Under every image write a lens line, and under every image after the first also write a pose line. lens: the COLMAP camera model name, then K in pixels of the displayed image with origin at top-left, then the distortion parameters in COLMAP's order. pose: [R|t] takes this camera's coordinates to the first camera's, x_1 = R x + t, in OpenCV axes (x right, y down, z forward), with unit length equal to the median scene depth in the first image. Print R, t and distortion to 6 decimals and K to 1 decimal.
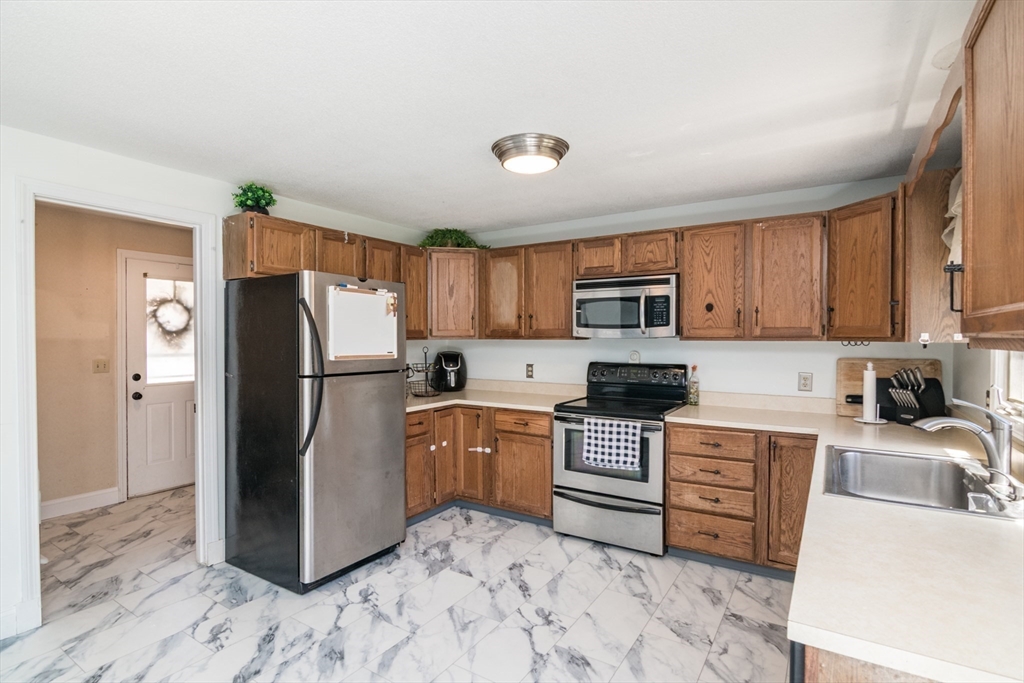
lens RADIAL K [[497.6, 0, 533.5], [0, 497.6, 345.0], [0, 0, 1]] dist [-0.005502, -0.006667]
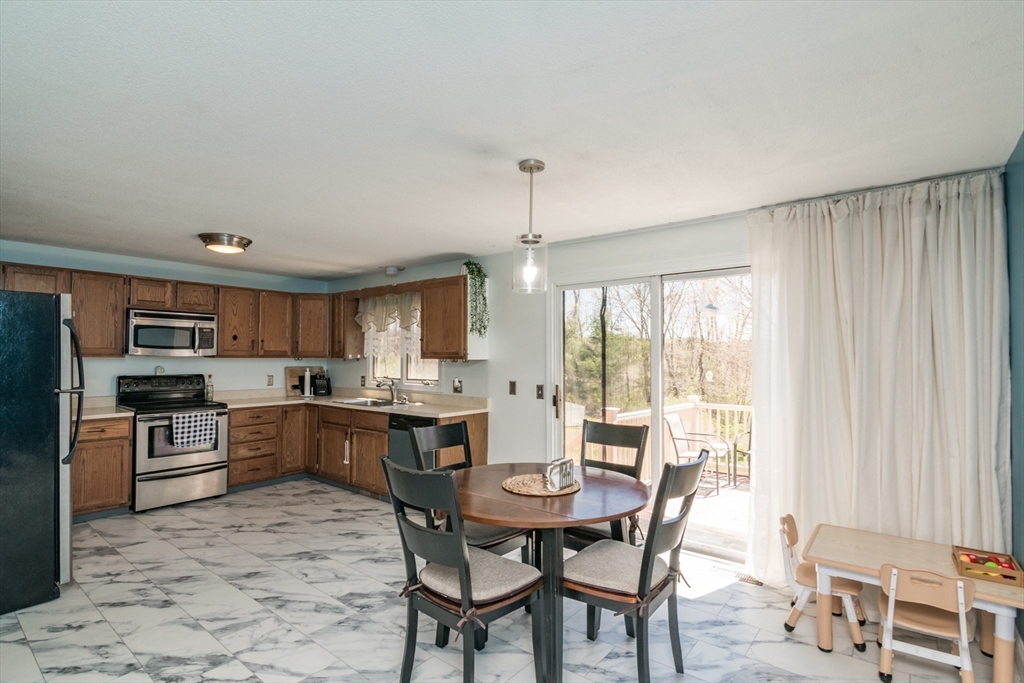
lens RADIAL K [[497.6, 0, 499.5], [0, 497.6, 349.5], [0, 0, 1]] dist [-0.005502, -0.006667]
pose [[0.117884, 0.016227, 0.992895, -1.226228], [0.009971, 0.999797, -0.017524, 0.000658], [-0.992977, 0.011966, 0.117698, -0.057257]]
